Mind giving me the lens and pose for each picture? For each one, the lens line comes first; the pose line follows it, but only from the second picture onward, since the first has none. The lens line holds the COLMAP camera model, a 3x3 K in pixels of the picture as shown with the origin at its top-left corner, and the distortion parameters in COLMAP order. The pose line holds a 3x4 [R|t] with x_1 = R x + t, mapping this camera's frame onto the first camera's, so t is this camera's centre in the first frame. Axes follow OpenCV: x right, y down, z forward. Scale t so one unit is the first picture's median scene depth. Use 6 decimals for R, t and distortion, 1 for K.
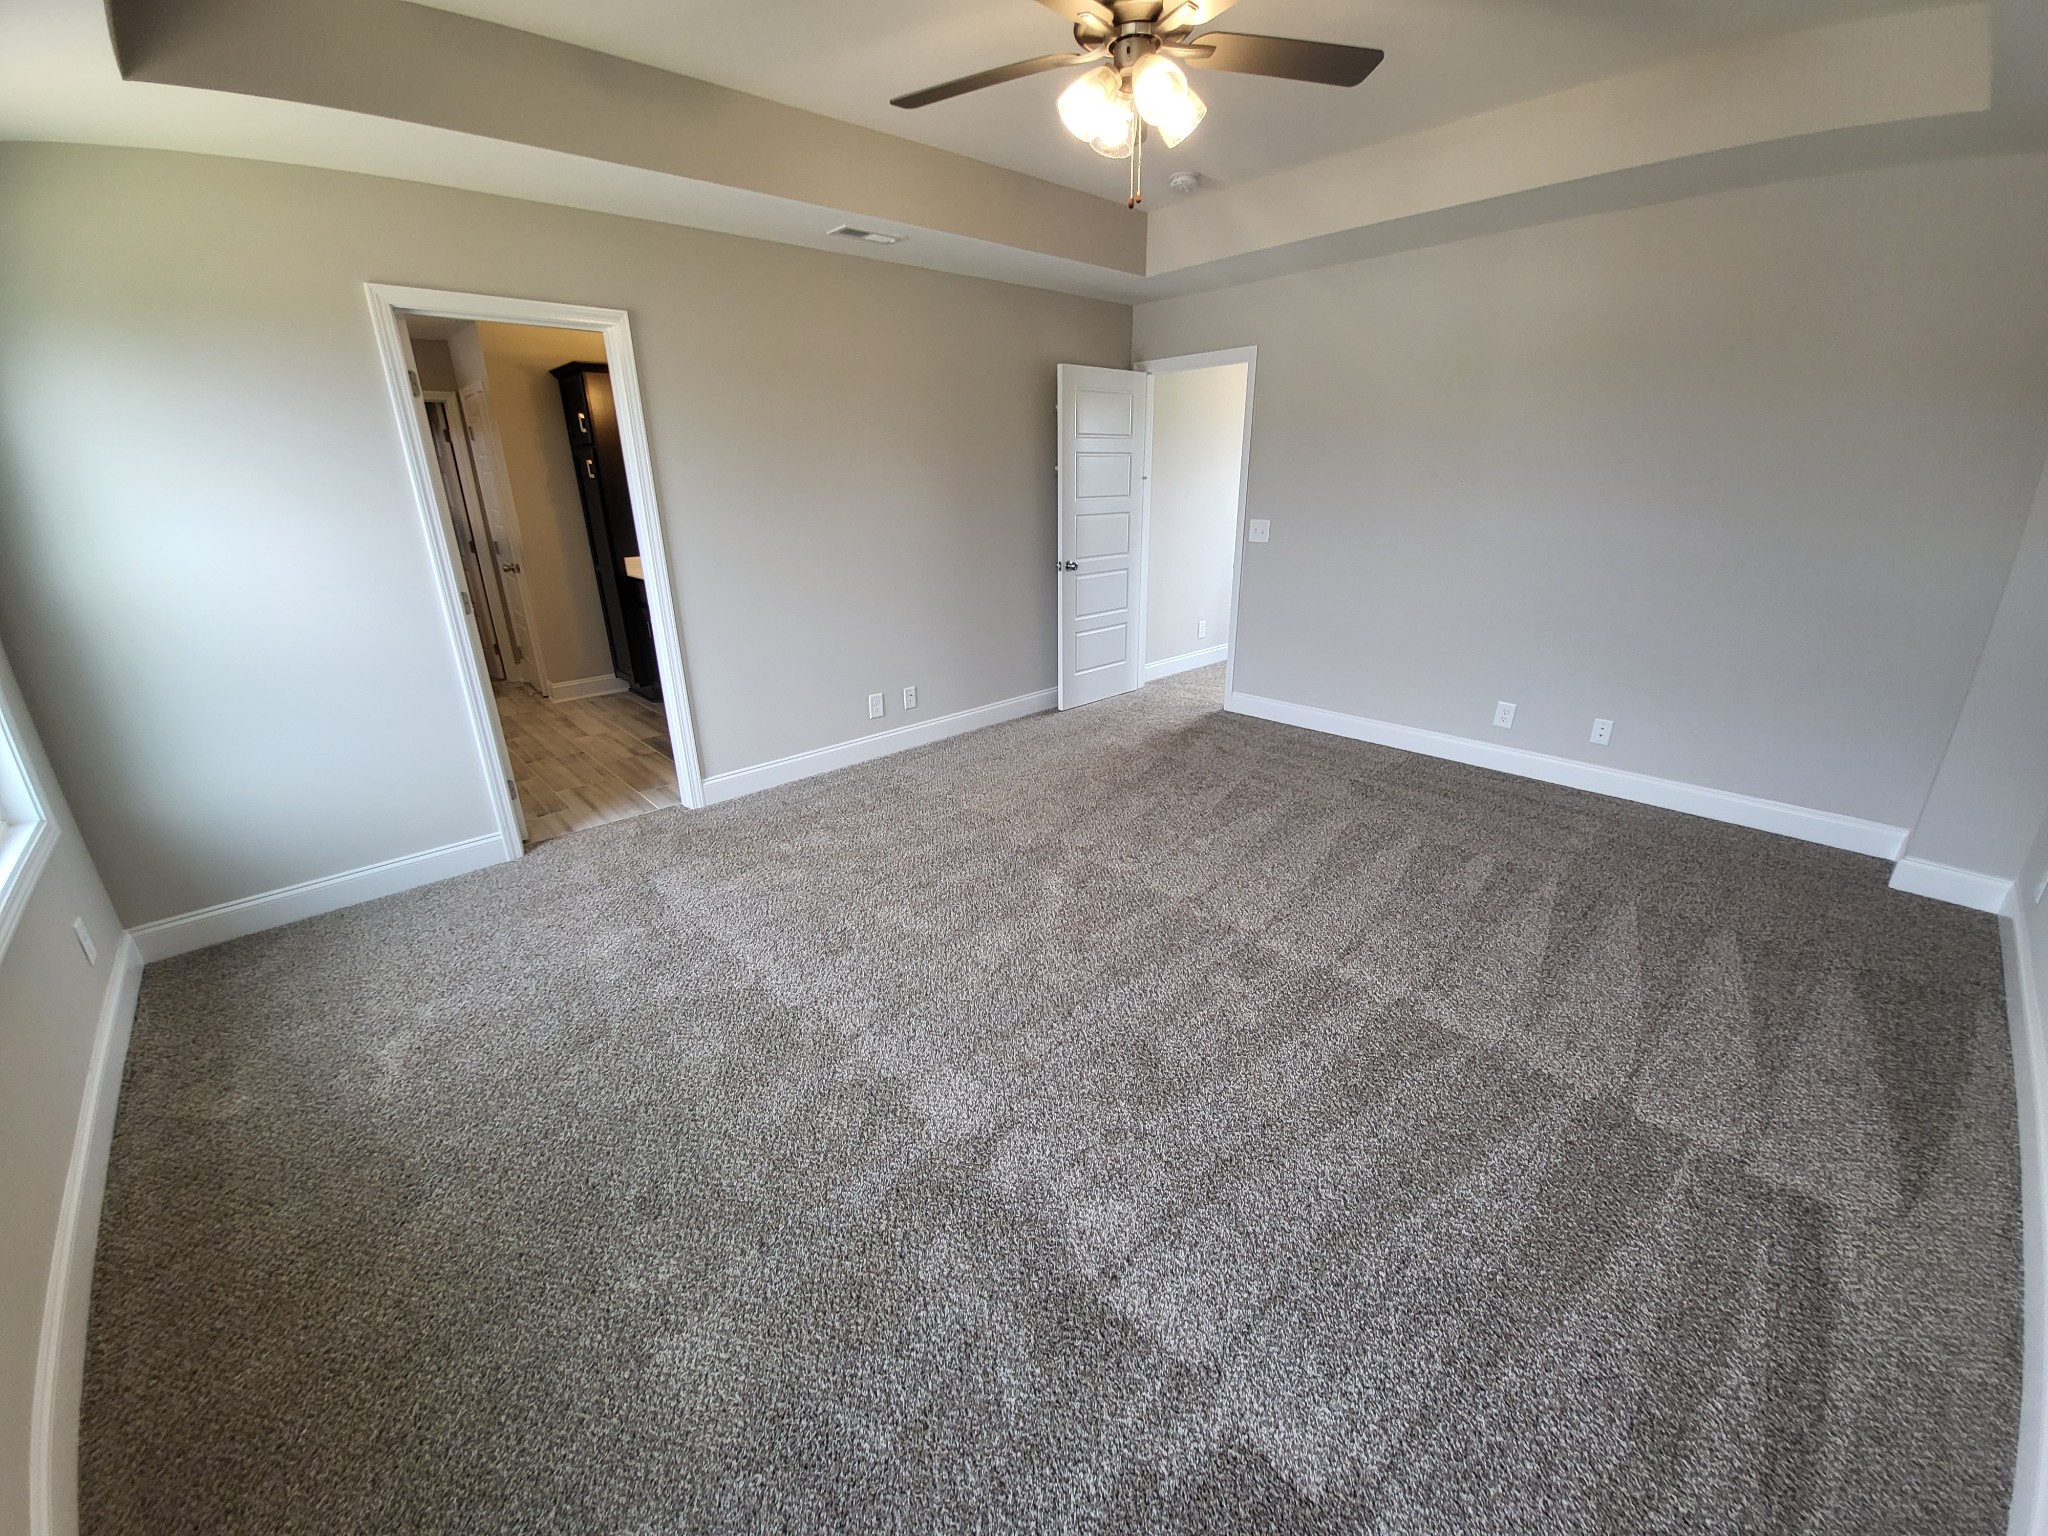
lens RADIAL K [[804.7, 0, 1024.0], [0, 804.7, 768.0], [0, 0, 1]] dist [0.001326, -0.011842]
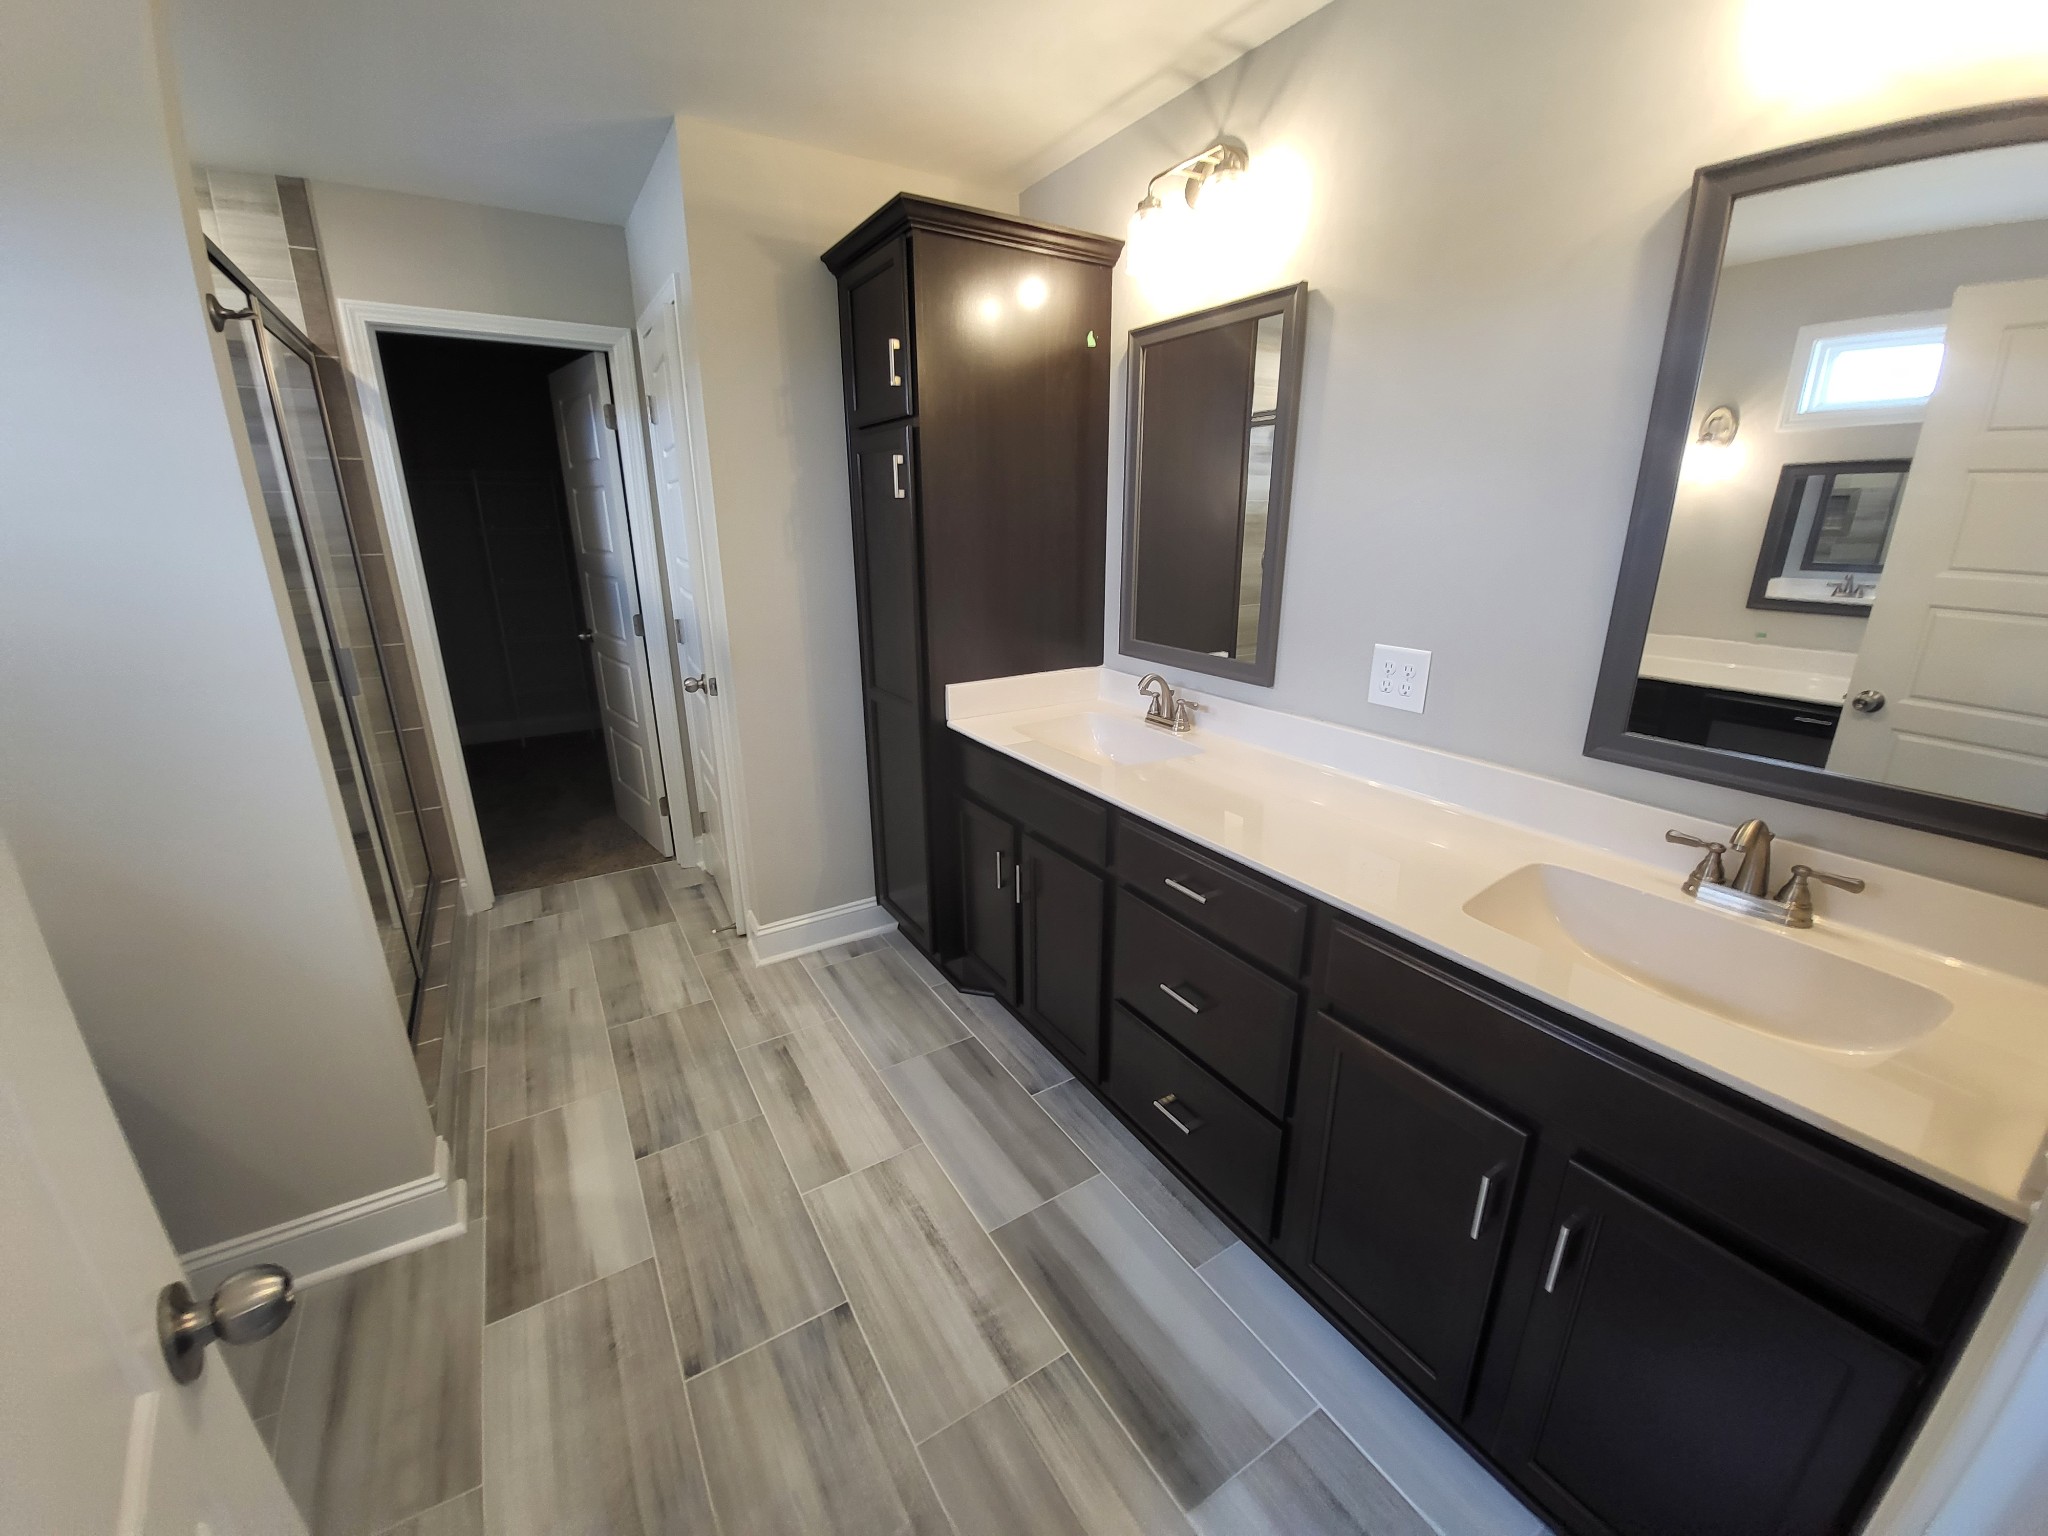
lens RADIAL K [[804.7, 0, 1024.0], [0, 804.7, 768.0], [0, 0, 1]] dist [0.001326, -0.011842]
pose [[0.982218, 0.071106, -0.173757, -0.391047], [-0.078256, 0.996331, -0.034643, -0.212770], [0.170656, 0.047624, 0.984179, 0.607682]]
